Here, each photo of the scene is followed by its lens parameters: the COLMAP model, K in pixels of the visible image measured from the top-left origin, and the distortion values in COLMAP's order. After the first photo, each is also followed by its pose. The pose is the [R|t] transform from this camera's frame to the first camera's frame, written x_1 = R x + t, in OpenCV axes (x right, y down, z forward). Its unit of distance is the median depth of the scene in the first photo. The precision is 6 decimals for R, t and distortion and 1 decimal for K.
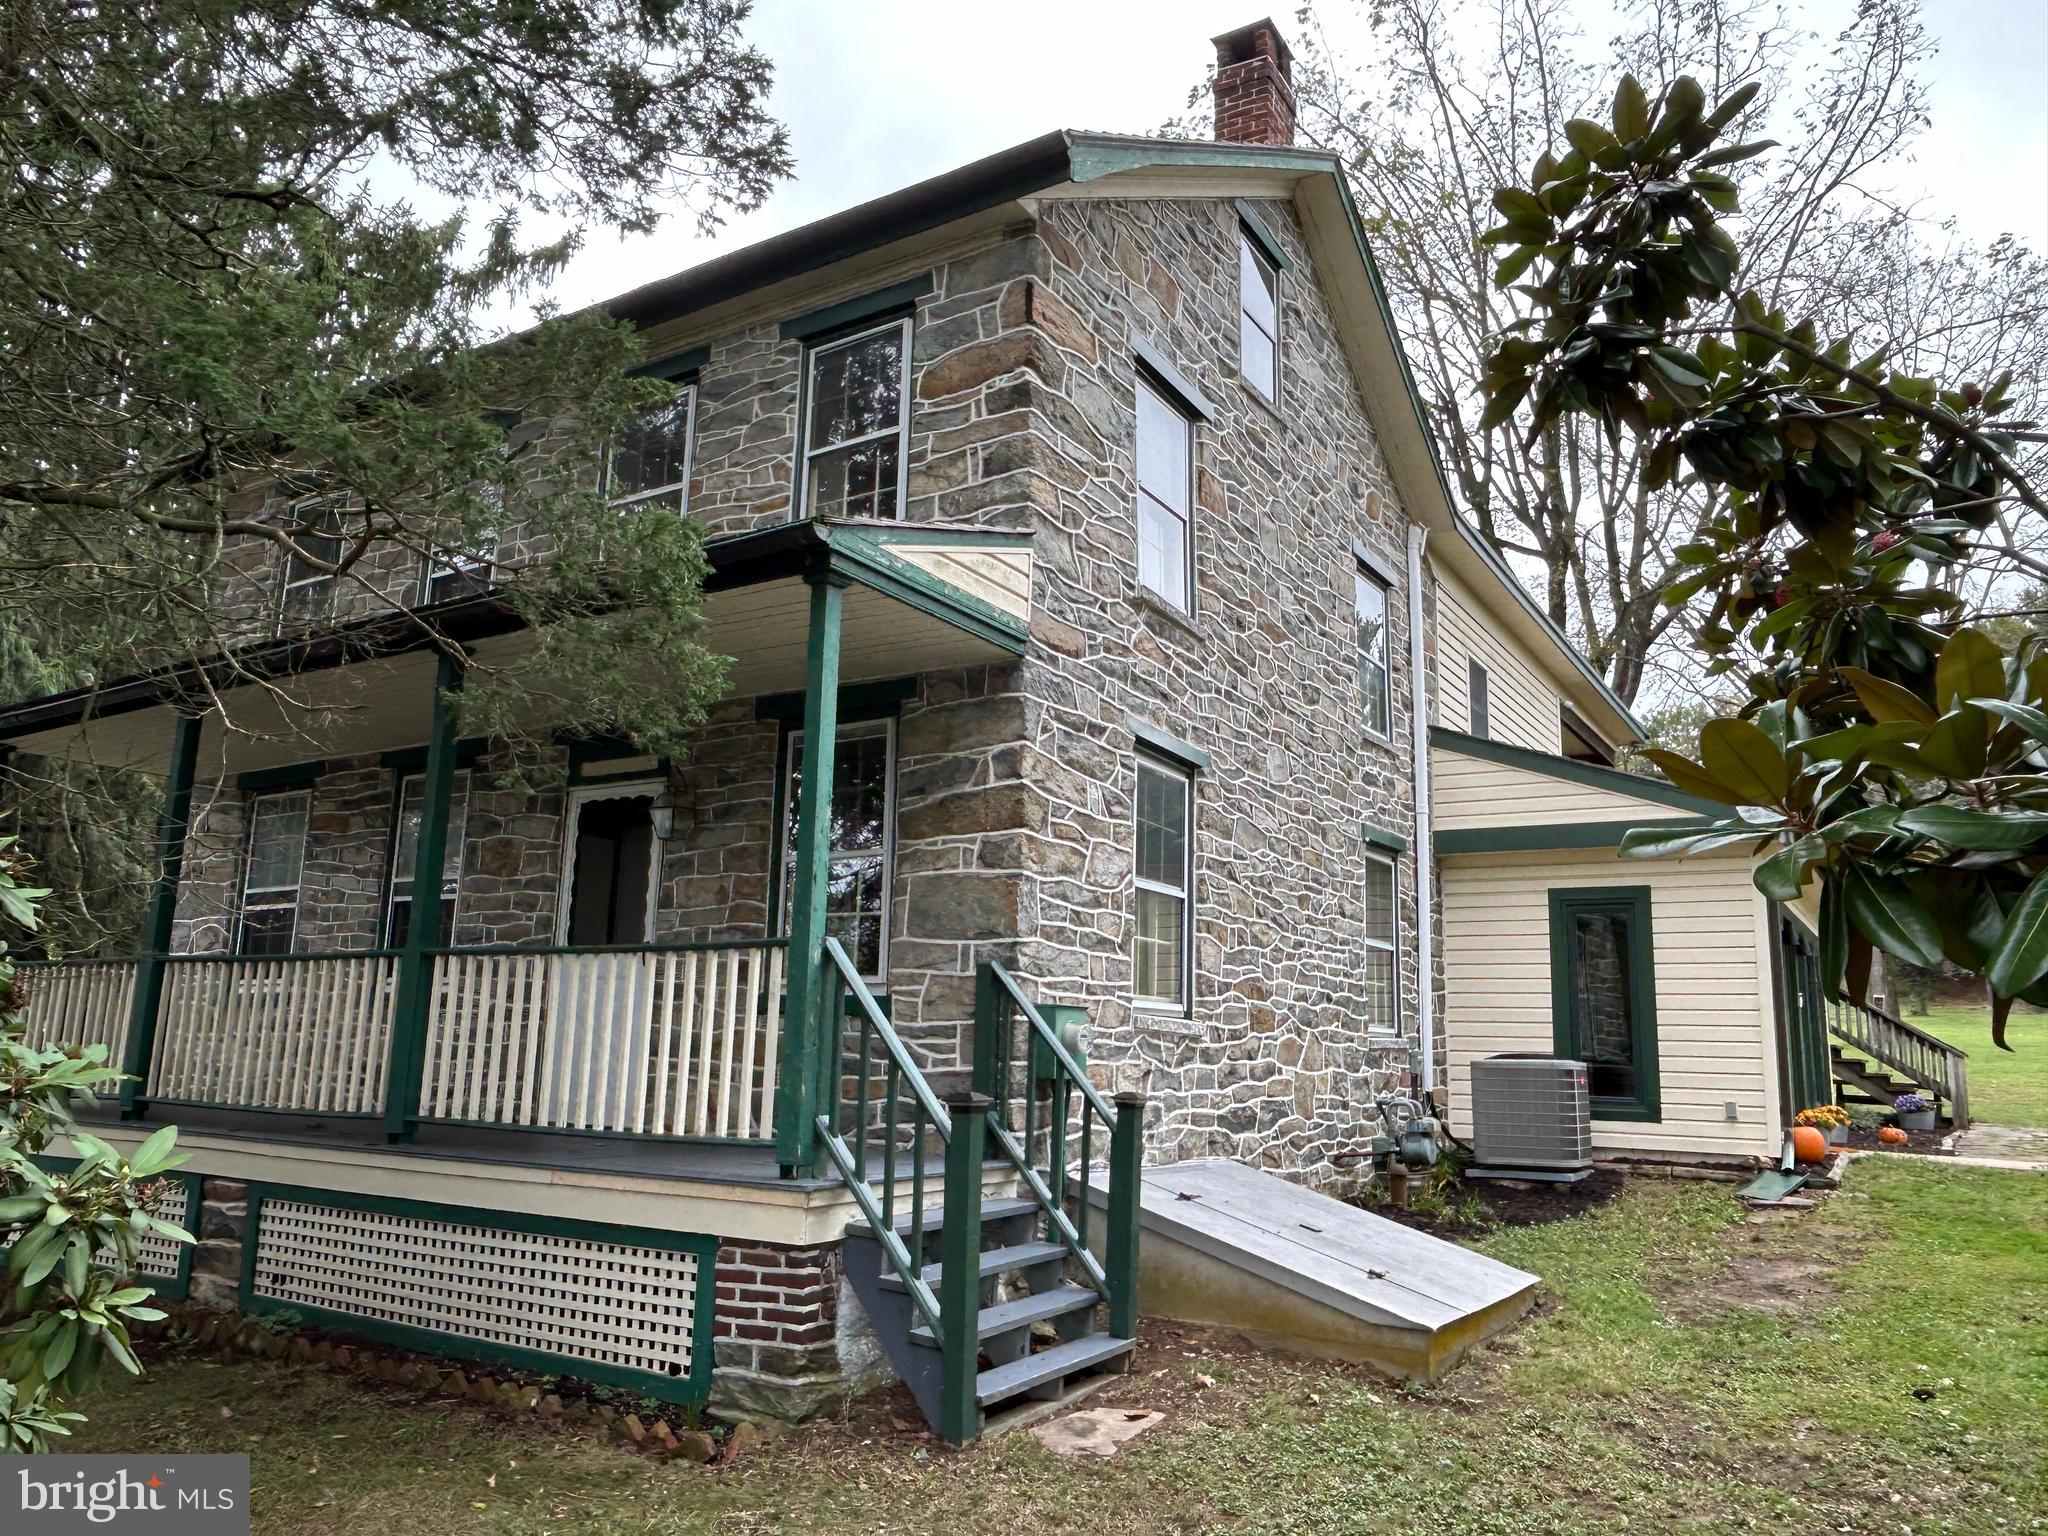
lens RADIAL K [[1430.1, 0, 1027.6], [0, 1430.1, 792.3], [0, 0, 1]] dist [-0.003550, -0.005204]
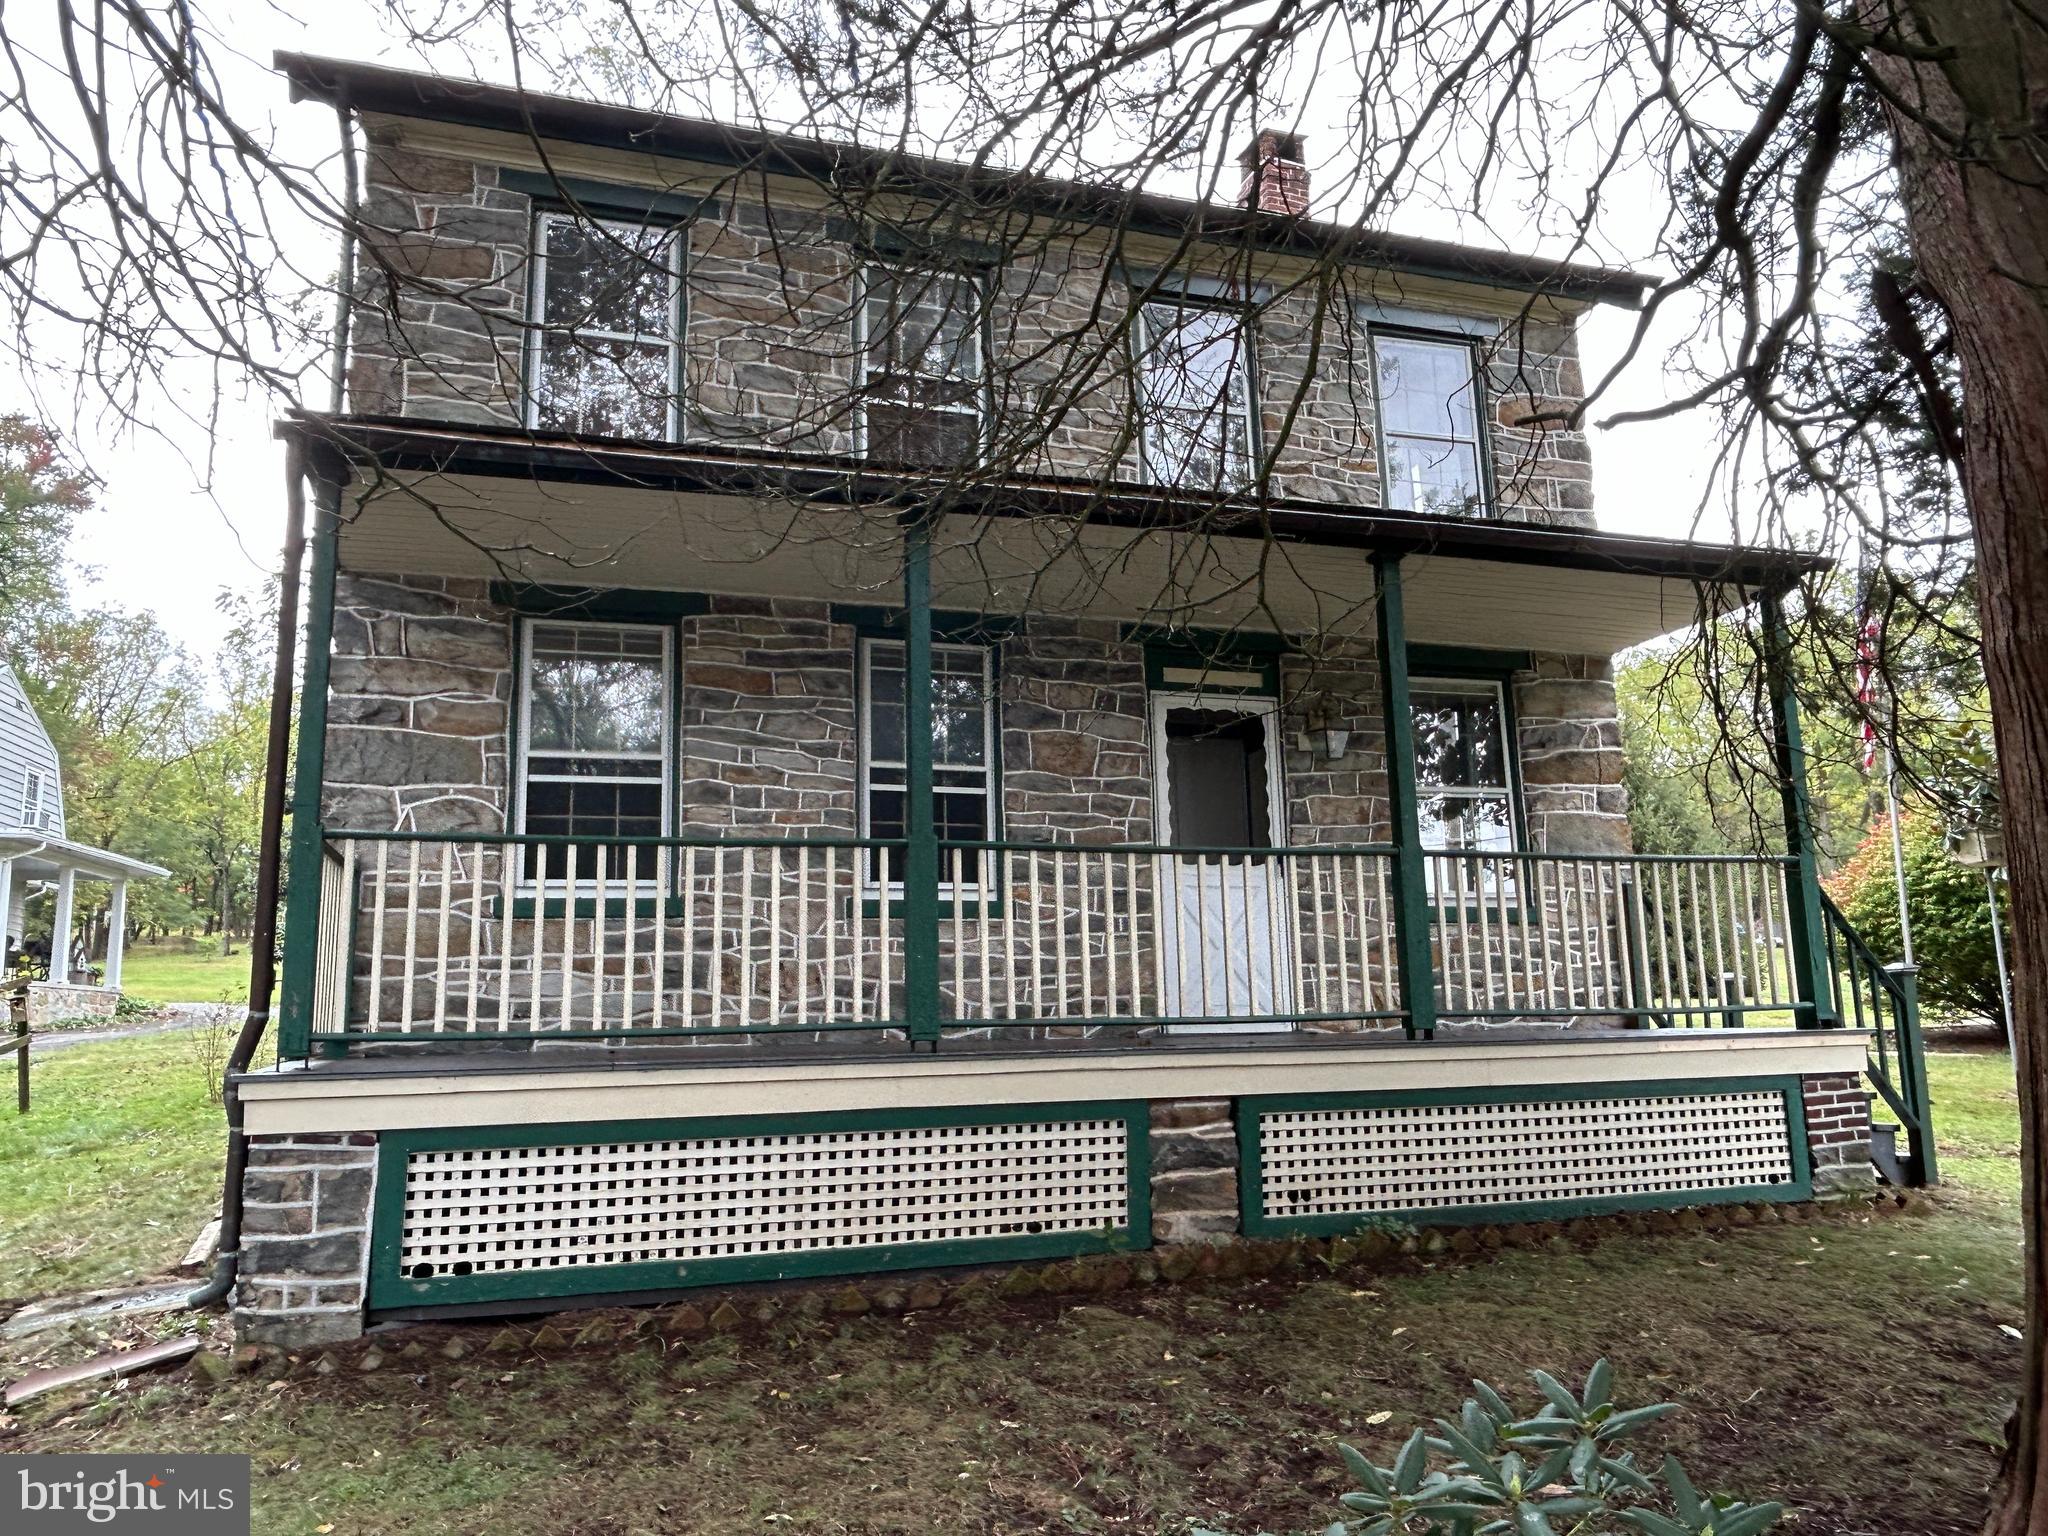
lens RADIAL K [[1441.5, 0, 1024.0], [0, 1441.5, 768.0], [0, 0, 1]] dist [0.004218, -0.000863]
pose [[0.644695, 0.096190, 0.758364, -1.143826], [-0.101605, 0.994032, -0.039706, 0.098842], [-0.757657, -0.051455, 0.650621, 0.445396]]
